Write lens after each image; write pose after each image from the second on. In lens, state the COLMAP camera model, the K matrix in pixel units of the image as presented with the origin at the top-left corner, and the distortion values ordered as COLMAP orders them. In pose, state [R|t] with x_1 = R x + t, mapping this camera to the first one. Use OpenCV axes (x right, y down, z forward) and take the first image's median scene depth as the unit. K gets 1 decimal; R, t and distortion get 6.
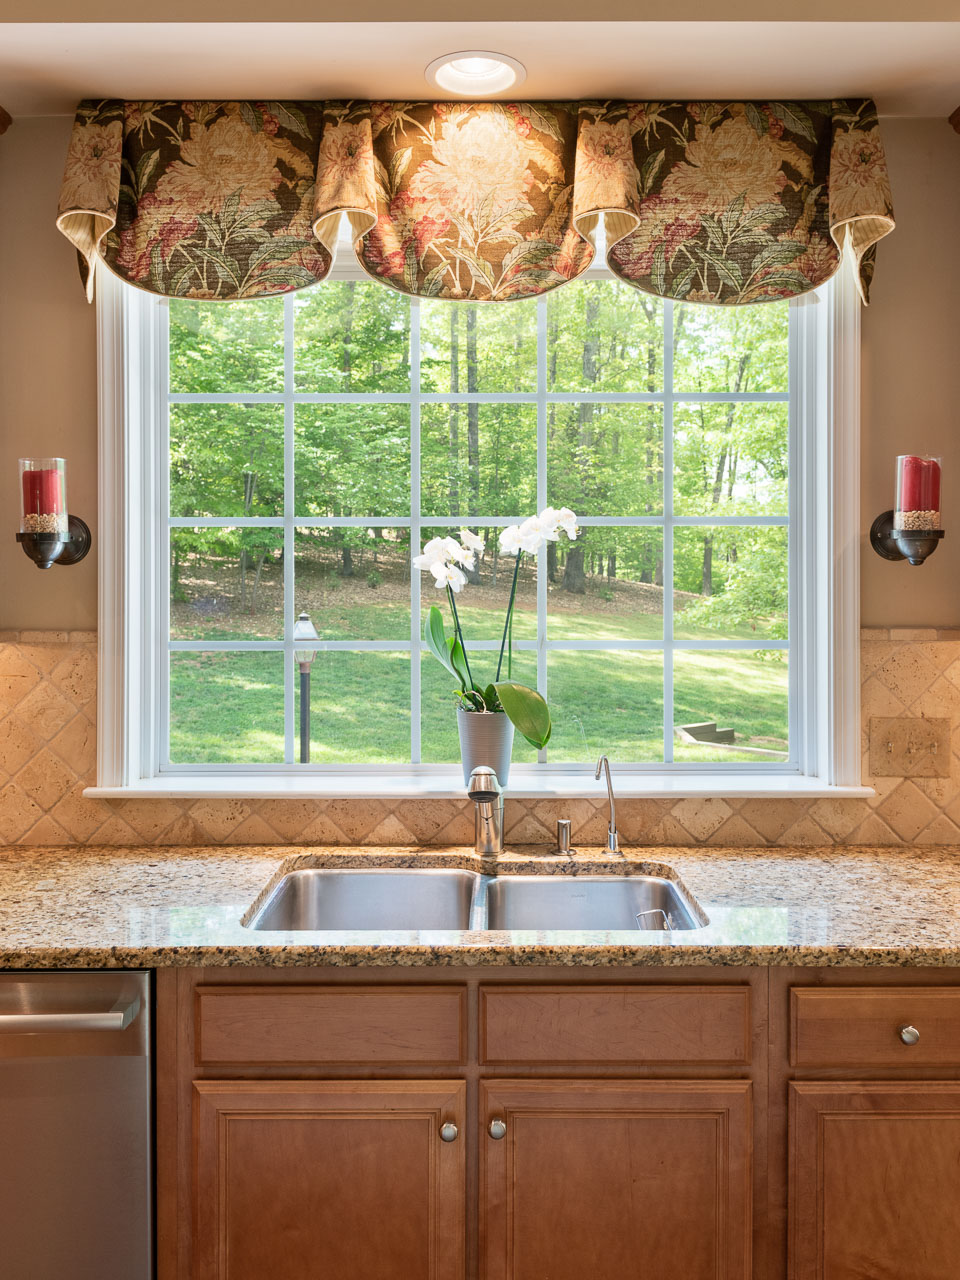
lens RADIAL K [[1092.6, 0, 480.0], [0, 1092.6, 584.4], [0, 0, 1]] dist [-0.001333, -0.004020]
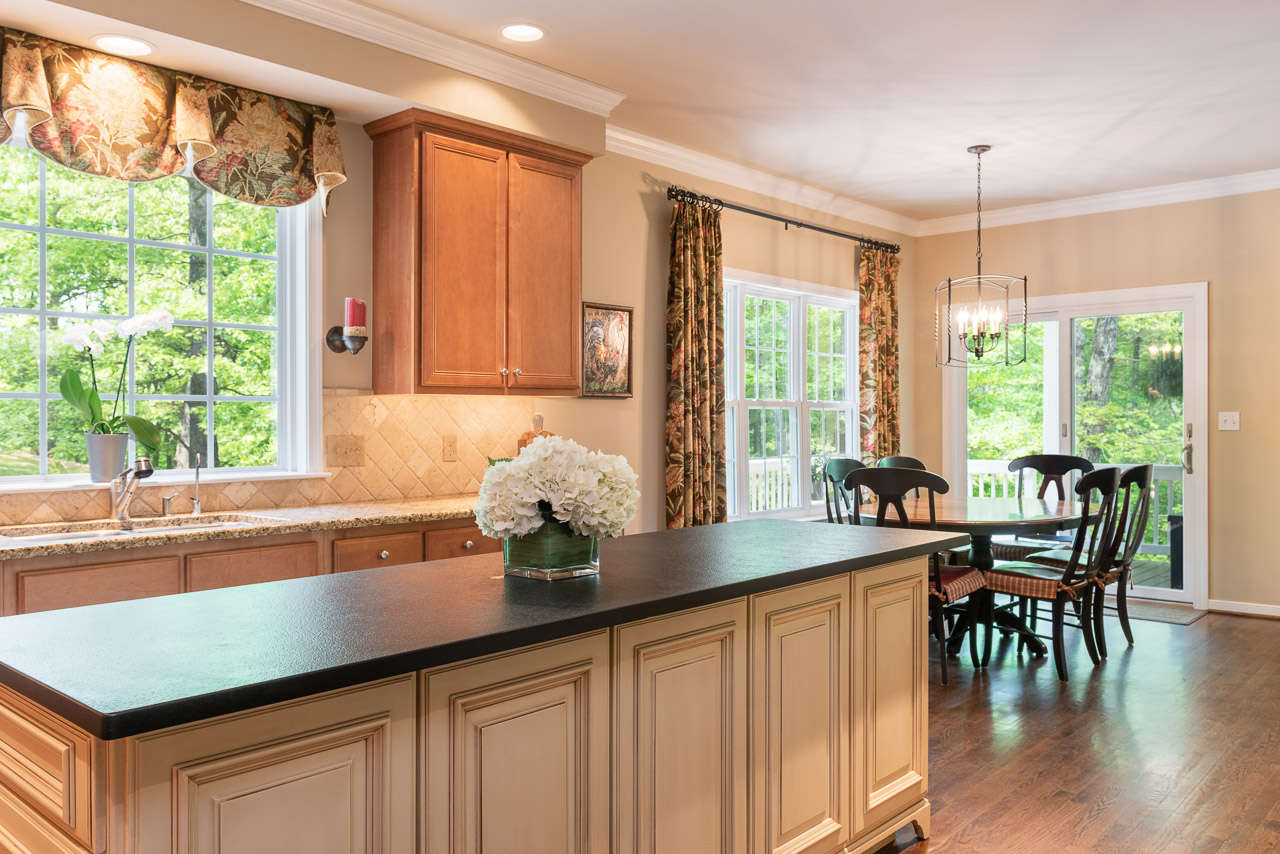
lens RADIAL K [[1002.5, 0, 640.0], [0, 1002.5, 427.0], [0, 0, 1]] dist [-0.004642, -0.003081]
pose [[0.670571, -0.005252, 0.741827, -0.580354], [0.002494, 0.999985, 0.004825, 0.103515], [-0.741841, -0.001385, 0.670574, -0.574642]]
